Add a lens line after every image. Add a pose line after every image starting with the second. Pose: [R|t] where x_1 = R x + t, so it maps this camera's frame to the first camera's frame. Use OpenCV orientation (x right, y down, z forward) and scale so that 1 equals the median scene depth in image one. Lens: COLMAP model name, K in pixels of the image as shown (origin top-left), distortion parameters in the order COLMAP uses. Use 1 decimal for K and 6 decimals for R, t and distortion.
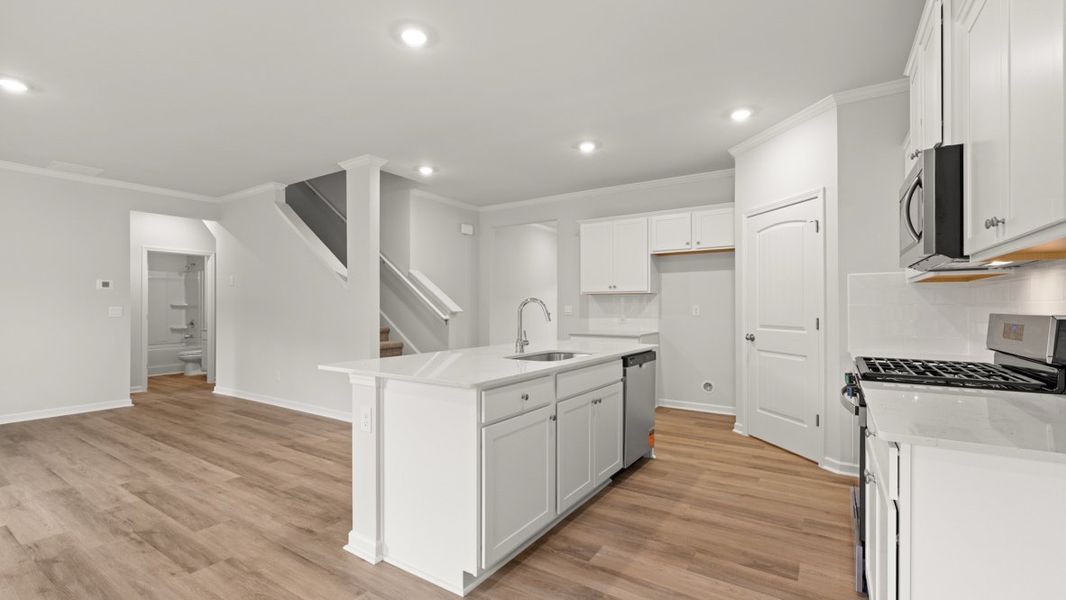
lens RADIAL K [[462.1, 0, 533.3], [0, 462.1, 302.7], [0, 0, 1]] dist [-0.002713, -0.000057]
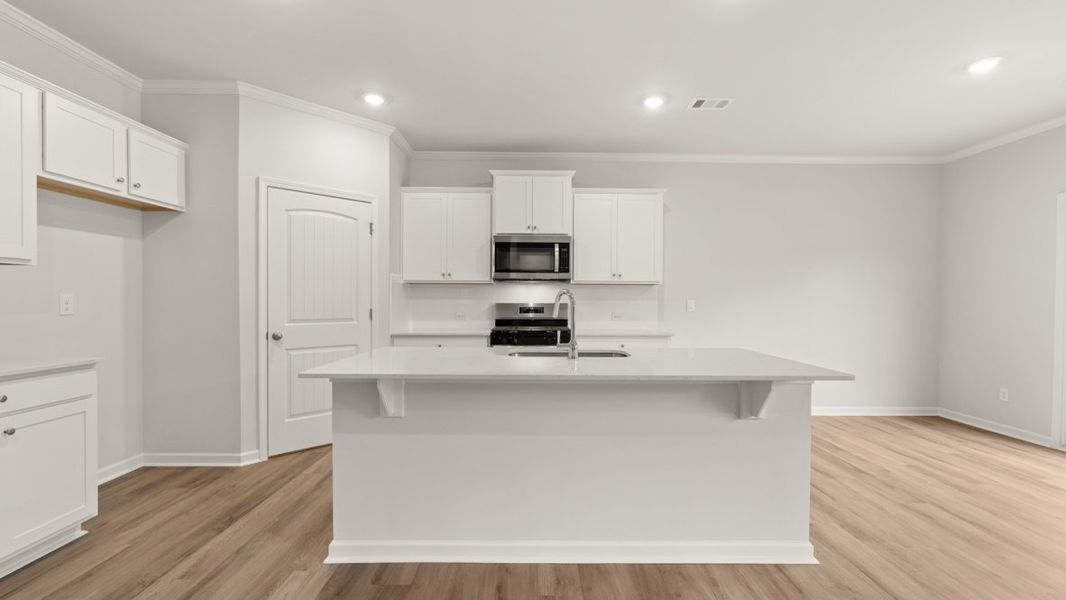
lens RADIAL K [[462.1, 0, 533.3], [0, 462.1, 302.7], [0, 0, 1]] dist [-0.002713, -0.000057]
pose [[-0.549697, -0.005955, 0.835343, -0.541051], [-0.010831, 0.999941, 0.000001, 0.012943], [-0.835294, -0.009047, -0.549729, 1.245601]]
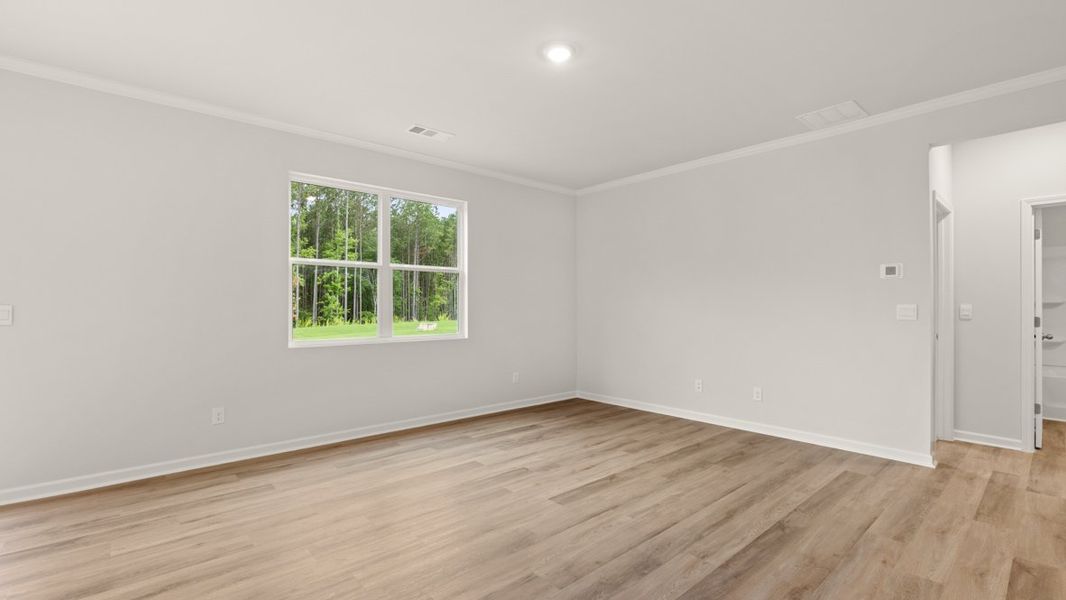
lens RADIAL K [[462.1, 0, 533.3], [0, 462.1, 302.7], [0, 0, 1]] dist [-0.002713, -0.000057]
pose [[-0.273634, -0.006036, -0.961815, -0.220814], [0.011252, 0.999892, -0.009476, 0.010123], [0.961768, -0.013415, -0.273537, 1.024126]]
